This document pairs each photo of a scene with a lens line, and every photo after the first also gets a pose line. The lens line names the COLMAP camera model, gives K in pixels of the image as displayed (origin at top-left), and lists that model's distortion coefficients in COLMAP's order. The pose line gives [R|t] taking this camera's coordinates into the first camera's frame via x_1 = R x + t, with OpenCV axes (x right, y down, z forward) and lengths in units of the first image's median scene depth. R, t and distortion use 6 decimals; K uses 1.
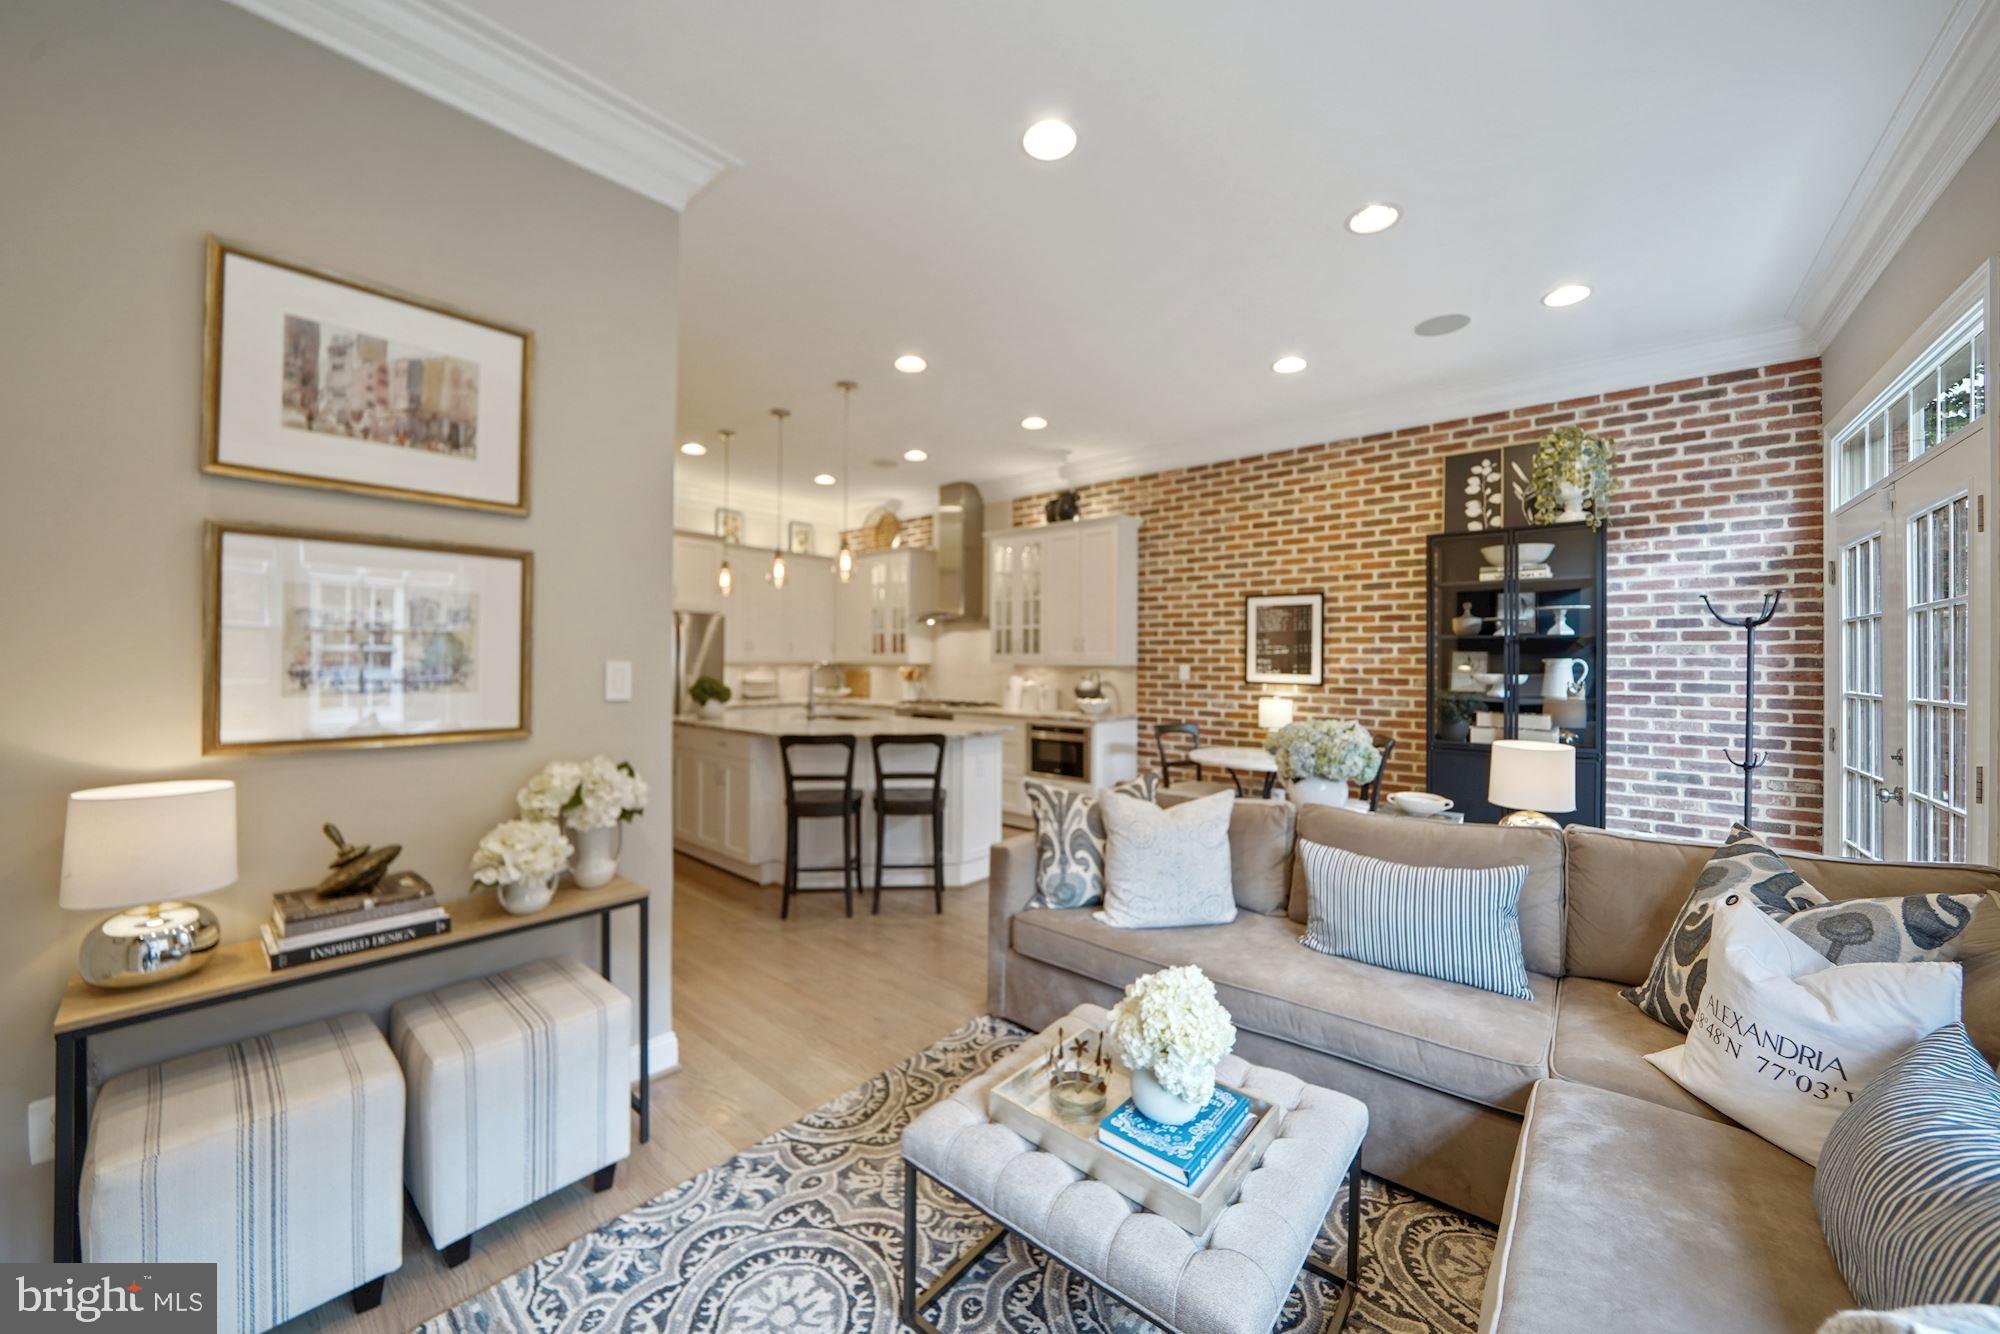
lens RADIAL K [[718.1, 0, 978.6], [0, 718.1, 653.0], [0, 0, 1]] dist [-0.020367, 0.000046]
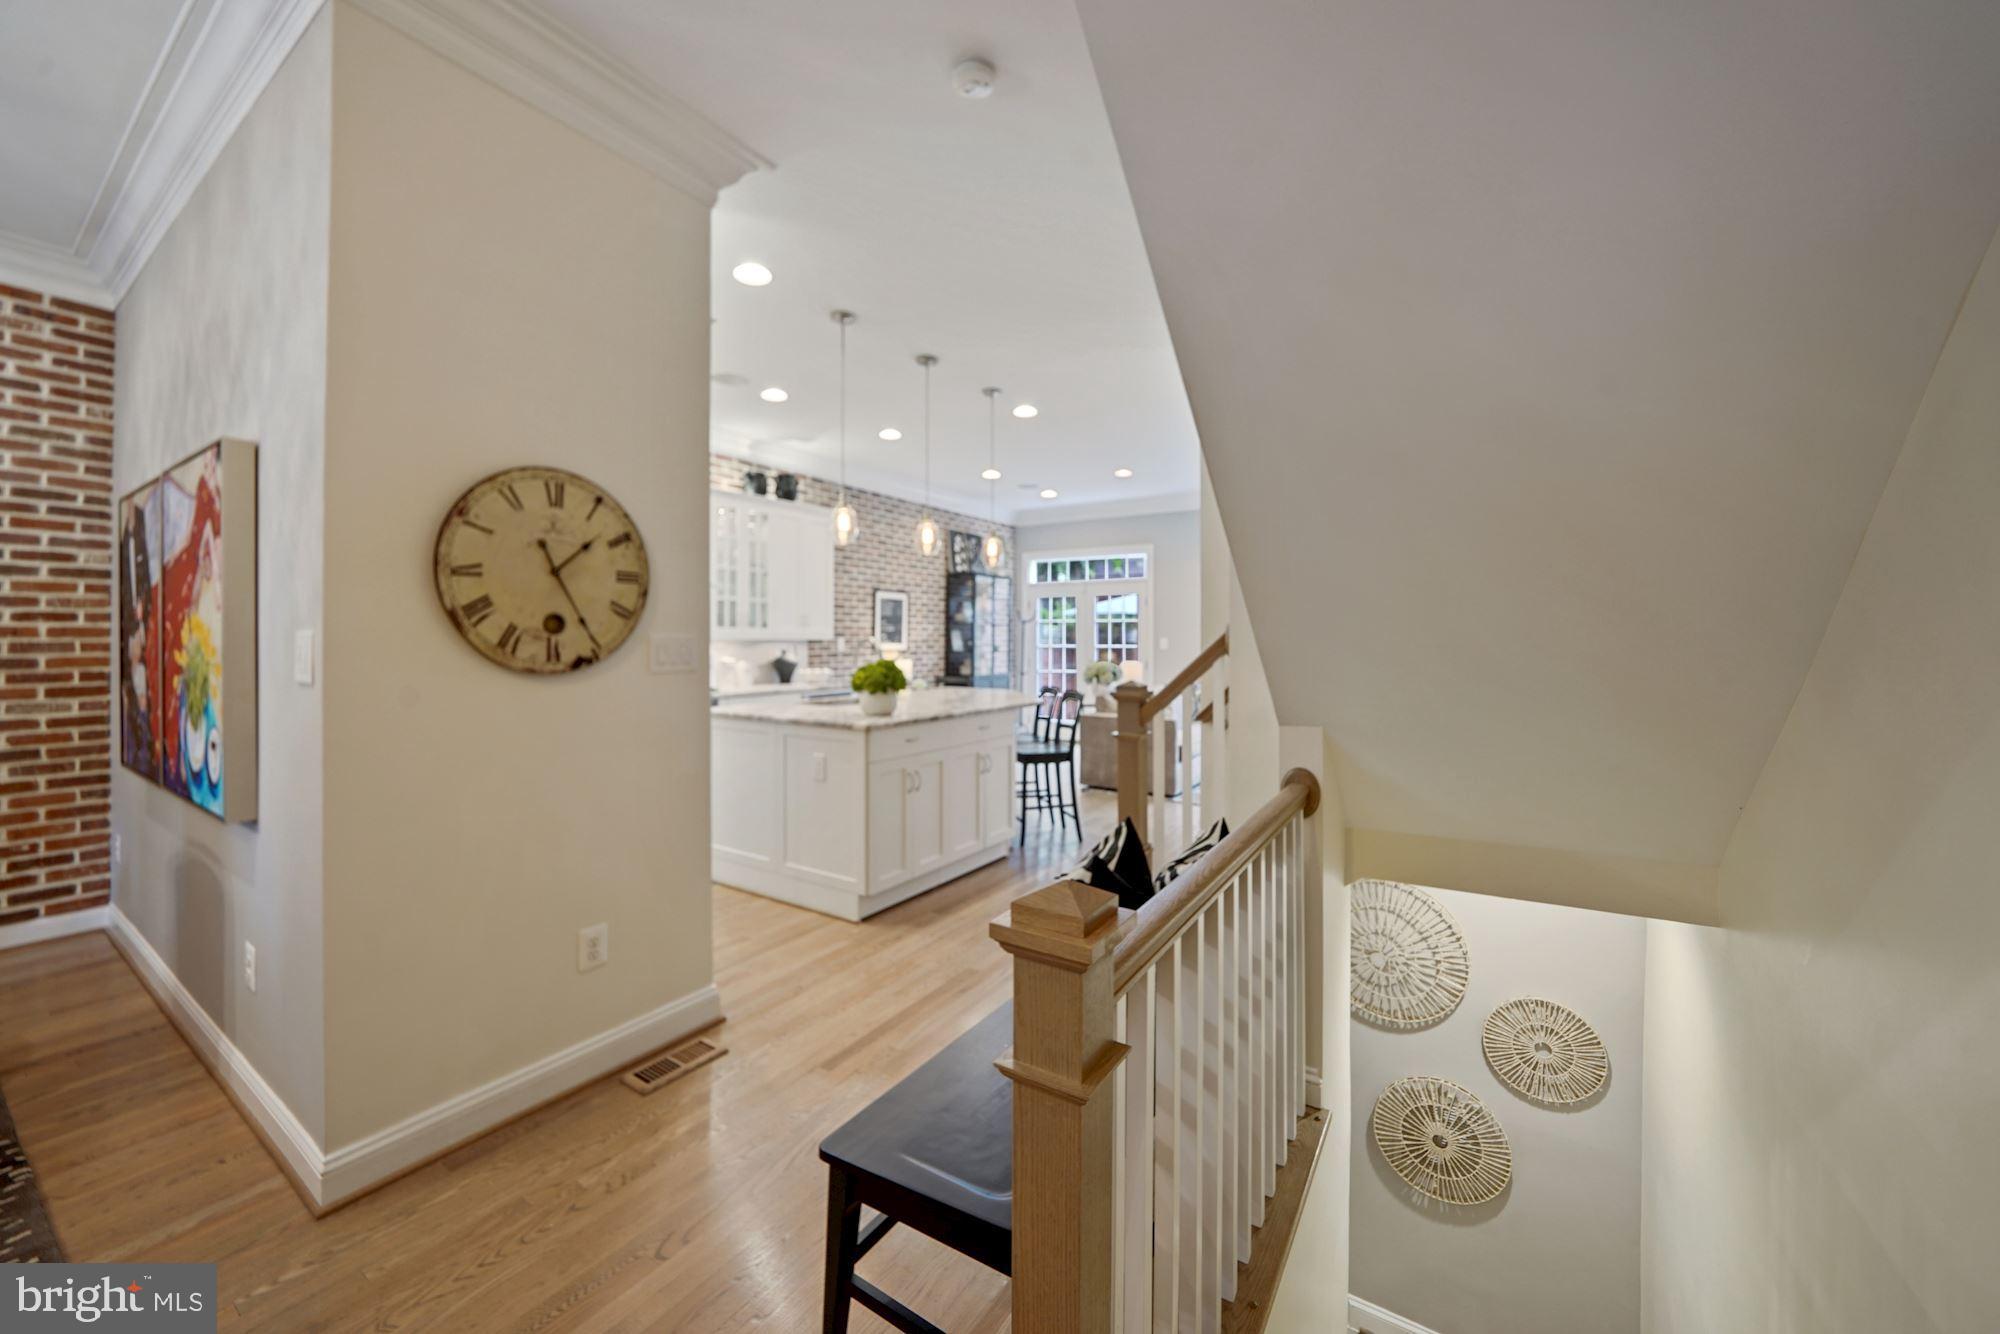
lens RADIAL K [[748.2, 0, 982.4], [0, 748.2, 631.2], [0, 0, 1]] dist [-0.008809, 0.000157]
pose [[-0.135492, 0.003984, 0.990770, -1.126538], [-0.011496, 0.999918, -0.005593, 0.008806], [-0.990712, -0.012148, -0.135435, 0.982485]]
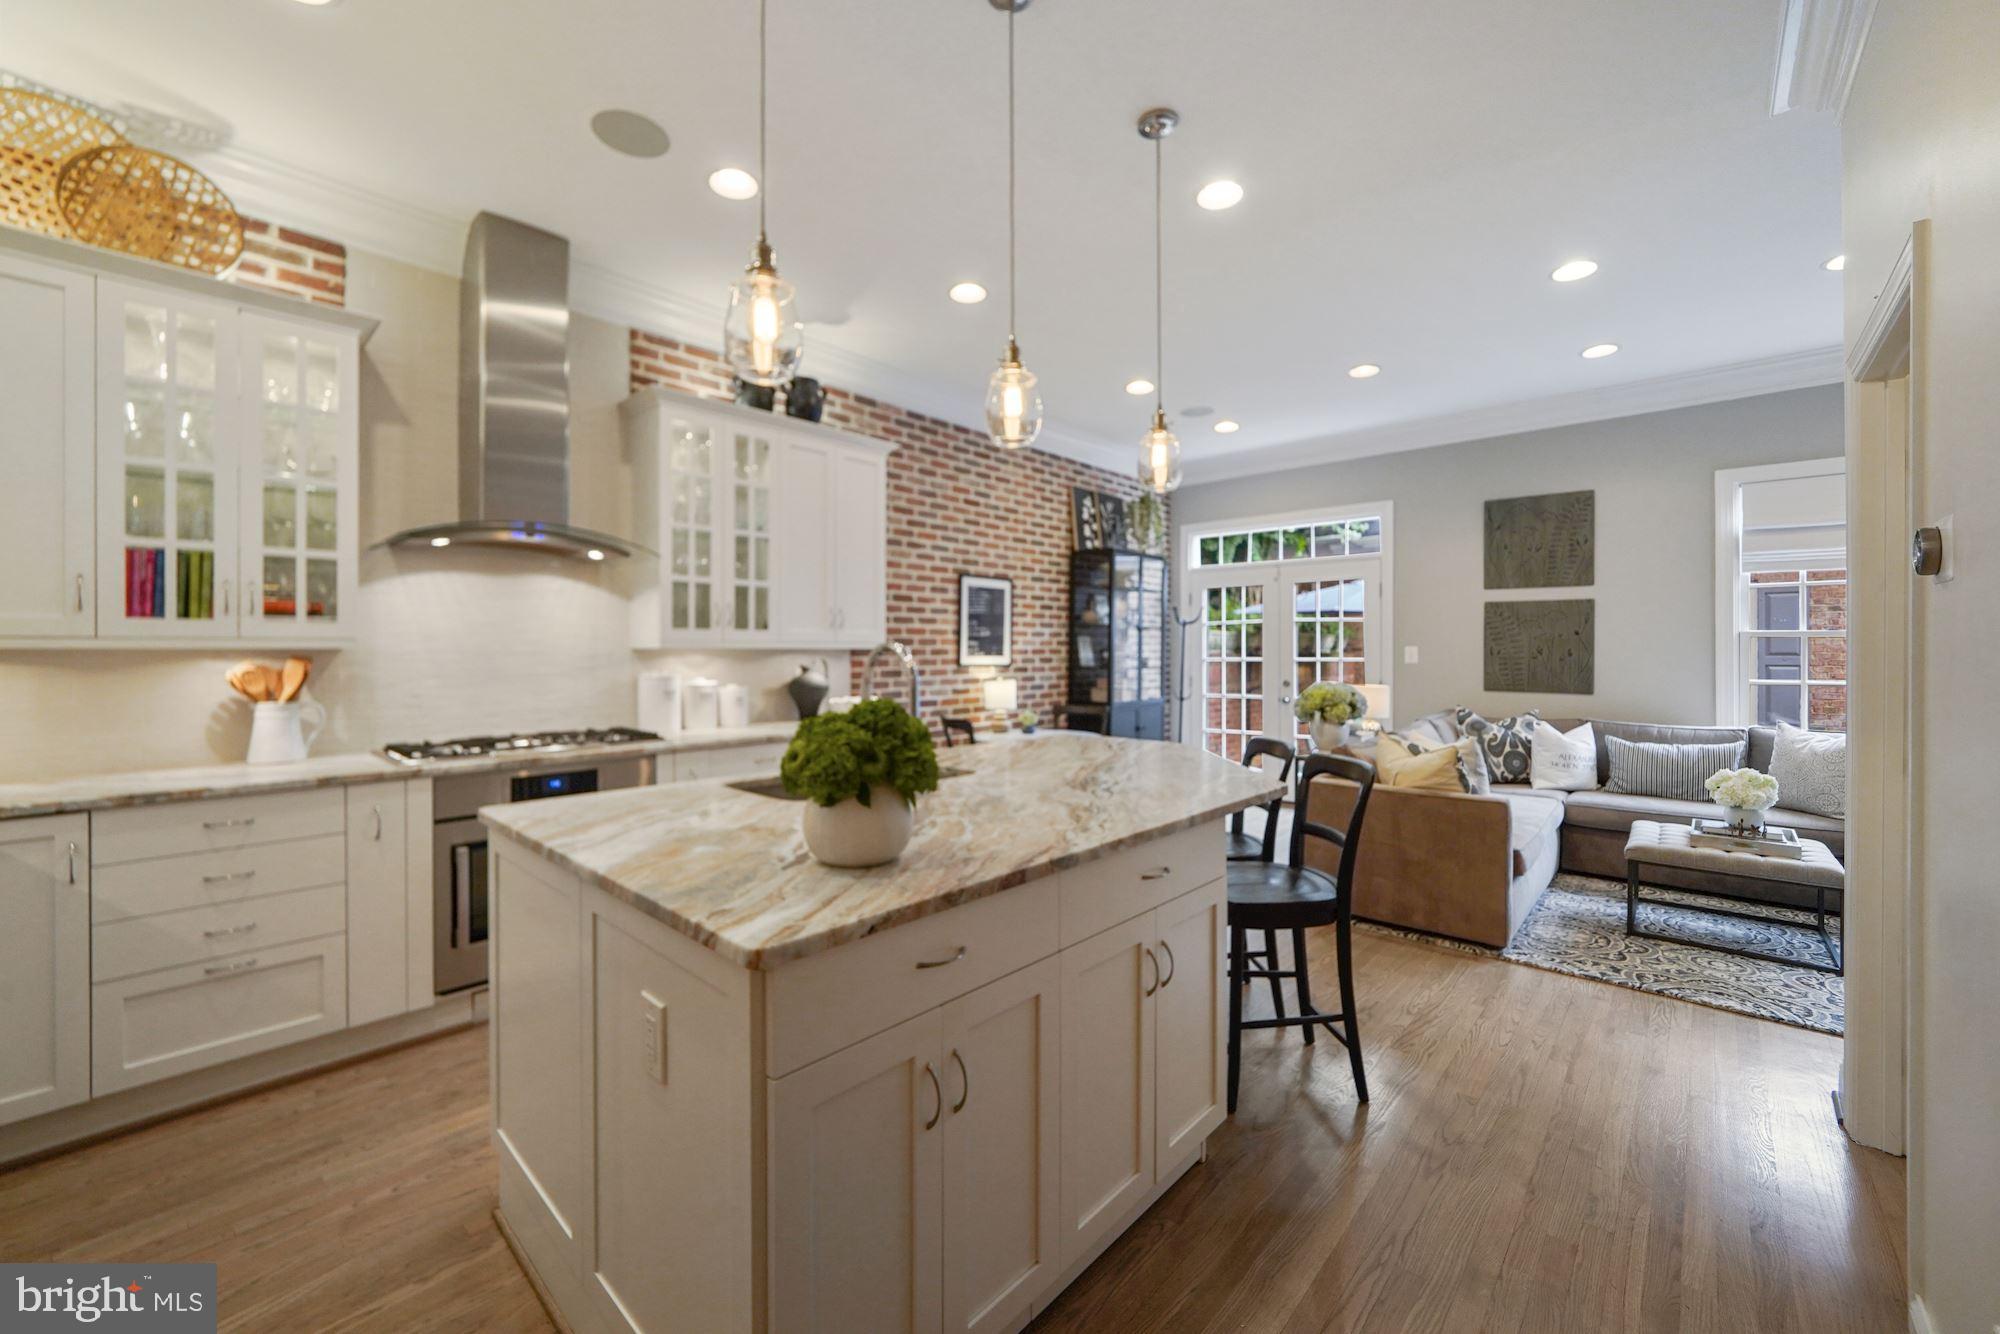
lens RADIAL K [[780.8, 0, 986.3], [0, 780.8, 646.6], [0, 0, 1]] dist [-0.008987, -0.000018]
pose [[0.026874, -0.001232, 0.999638, -0.644386], [-0.009086, 0.999958, 0.001477, 0.013945], [-0.999598, -0.009123, 0.026861, 0.931160]]
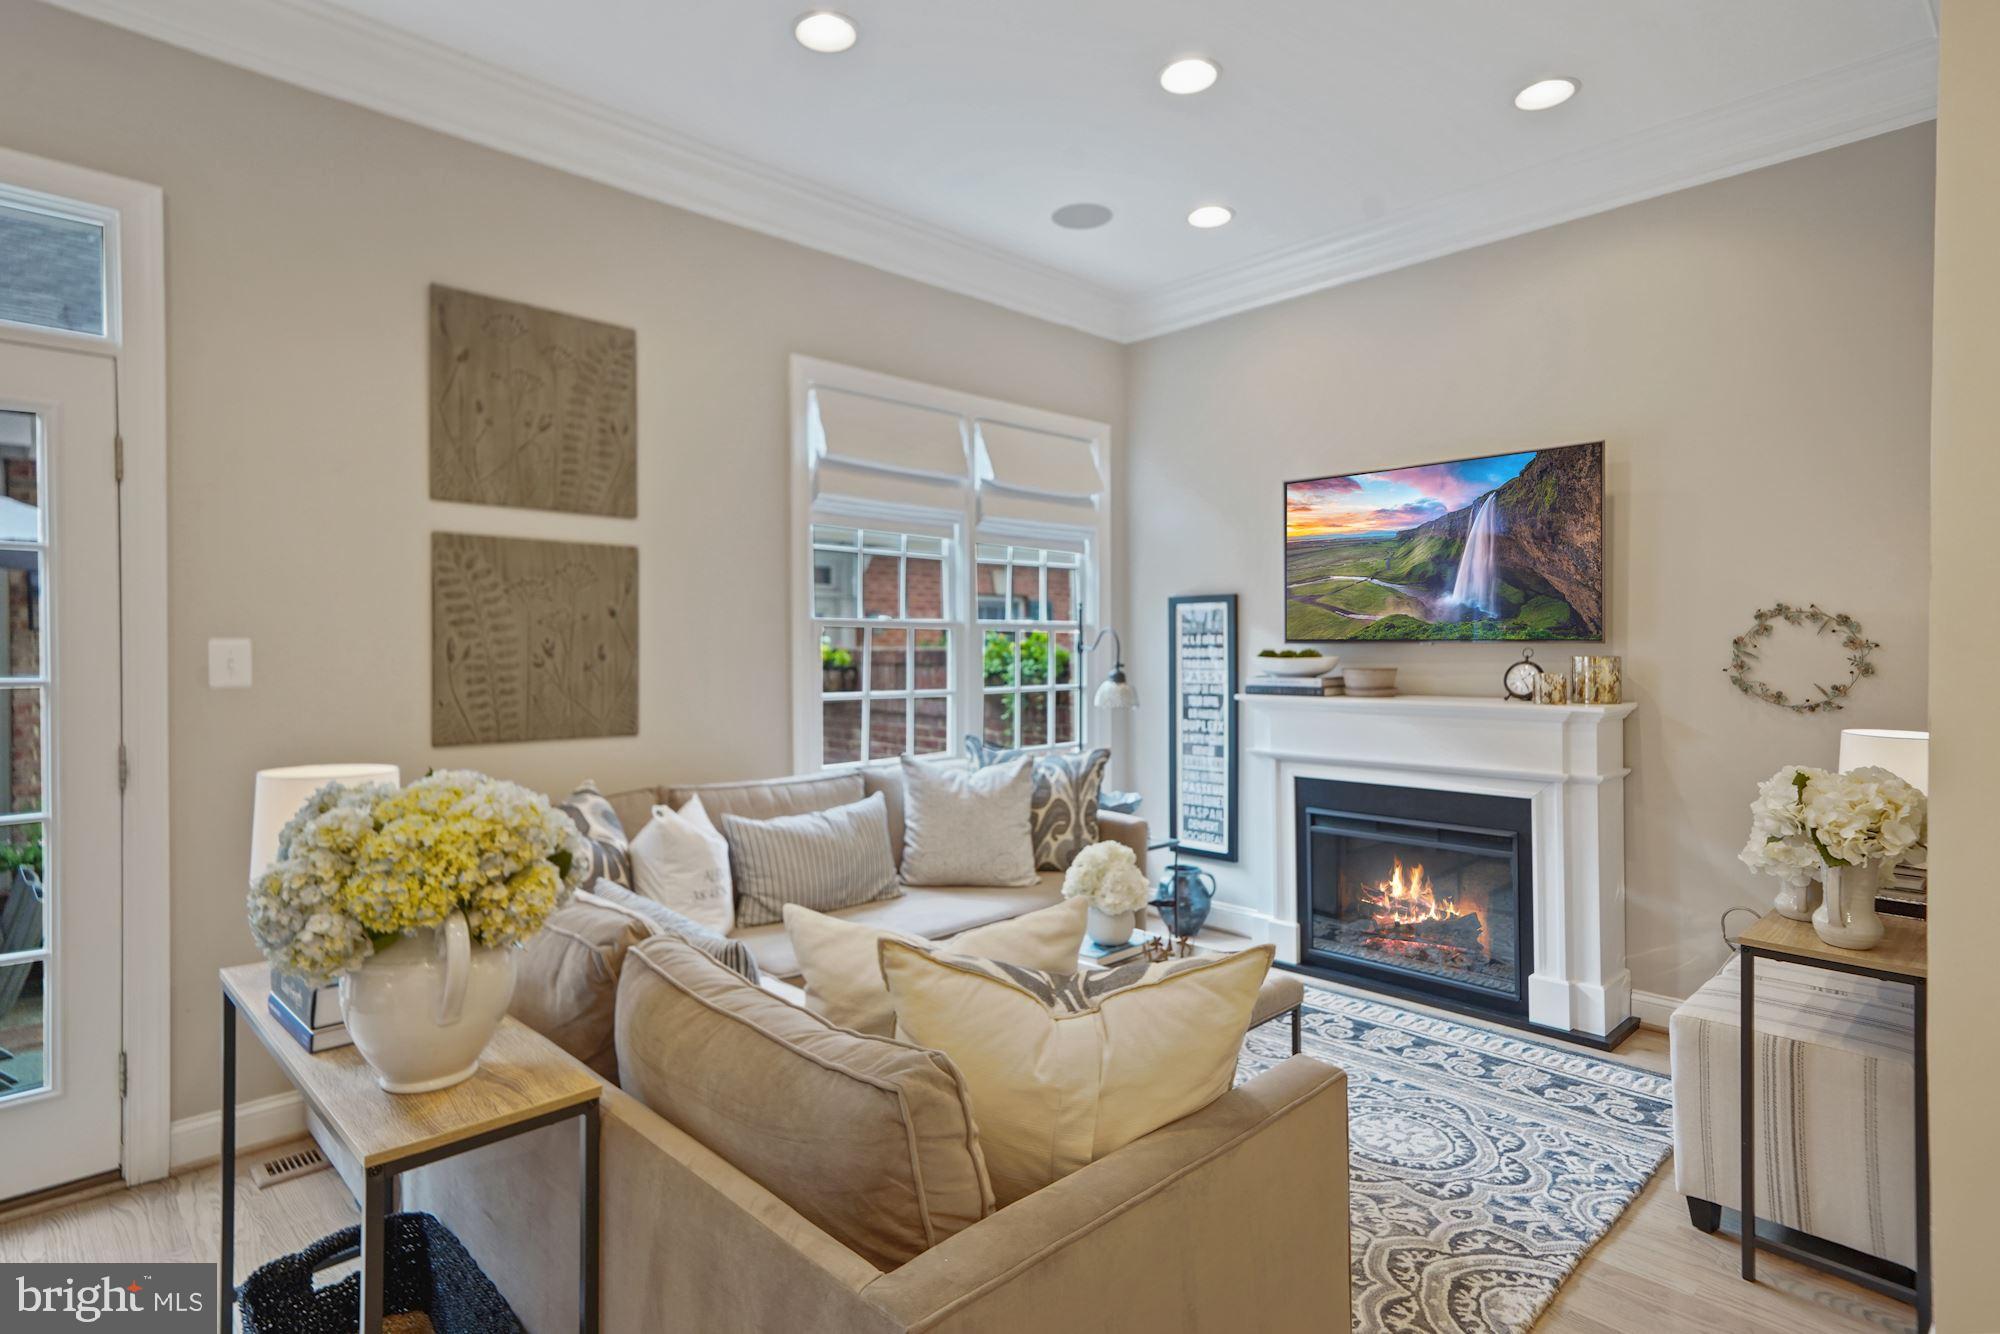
lens RADIAL K [[1046.6, 0, 996.1], [0, 1046.6, 654.2], [0, 0, 1]] dist [0.020997, 0.000613]
pose [[-0.996890, -0.006253, 0.078558, 0.088666], [-0.006111, 0.999979, 0.002045, 0.014378], [-0.078569, 0.001558, -0.996907, 0.839662]]
